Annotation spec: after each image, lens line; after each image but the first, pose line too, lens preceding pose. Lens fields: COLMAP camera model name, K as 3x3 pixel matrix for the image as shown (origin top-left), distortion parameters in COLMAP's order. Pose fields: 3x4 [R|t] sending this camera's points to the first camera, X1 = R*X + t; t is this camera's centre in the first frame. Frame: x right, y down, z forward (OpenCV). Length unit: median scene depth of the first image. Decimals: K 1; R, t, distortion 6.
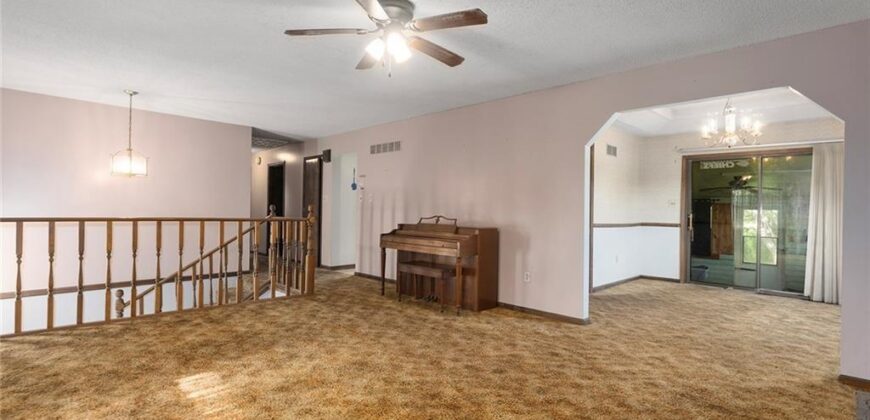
lens RADIAL K [[418.7, 0, 434.2], [0, 418.7, 207.1], [0, 0, 1]] dist [0.002406, -0.000034]
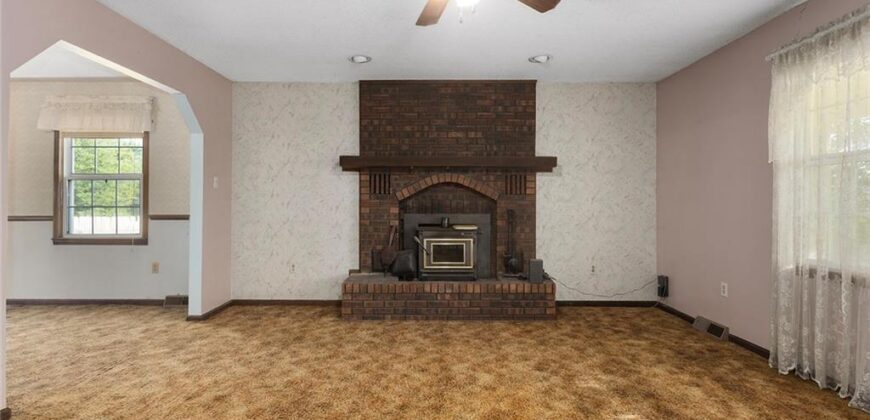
lens RADIAL K [[418.7, 0, 433.6], [0, 418.7, 197.0], [0, 0, 1]] dist [0.002406, -0.000034]
pose [[-0.711798, -0.009746, 0.702317, -0.423282], [-0.022267, 0.999714, -0.008695, 0.000450], [-0.702031, -0.021828, -0.711811, 1.114575]]
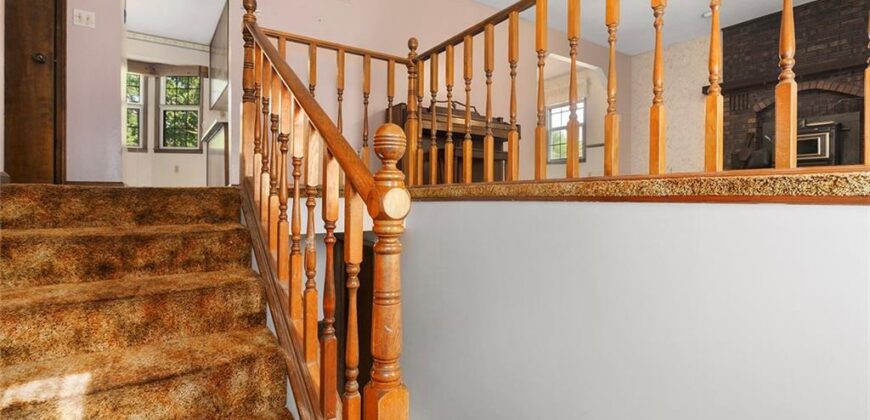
lens RADIAL K [[418.7, 0, 431.1], [0, 418.7, 196.8], [0, 0, 1]] dist [0.002406, -0.000034]
pose [[0.178229, -0.014720, 0.983879, -1.238401], [-0.010919, 0.999797, 0.016936, 0.297801], [-0.983928, -0.013761, 0.178032, 1.225939]]
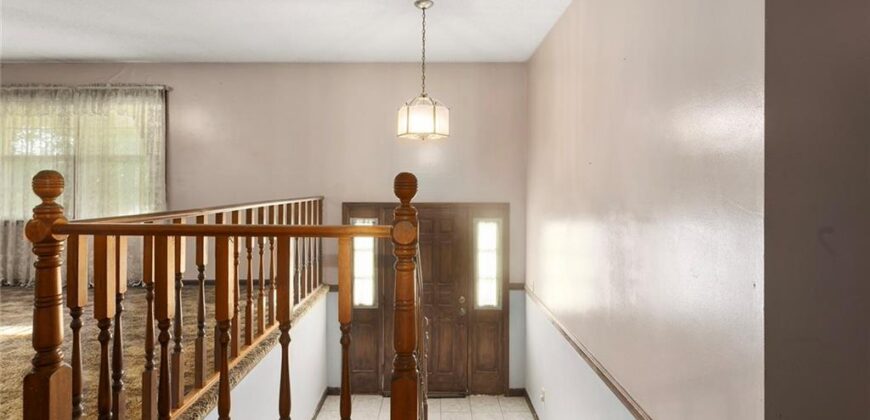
lens RADIAL K [[418.7, 0, 428.7], [0, 418.7, 183.7], [0, 0, 1]] dist [0.002406, -0.000034]
pose [[-0.712005, -0.023589, -0.701778, -0.398490], [-0.010628, 0.999683, -0.022821, 0.007166], [0.702094, -0.008790, -0.712030, 1.894049]]
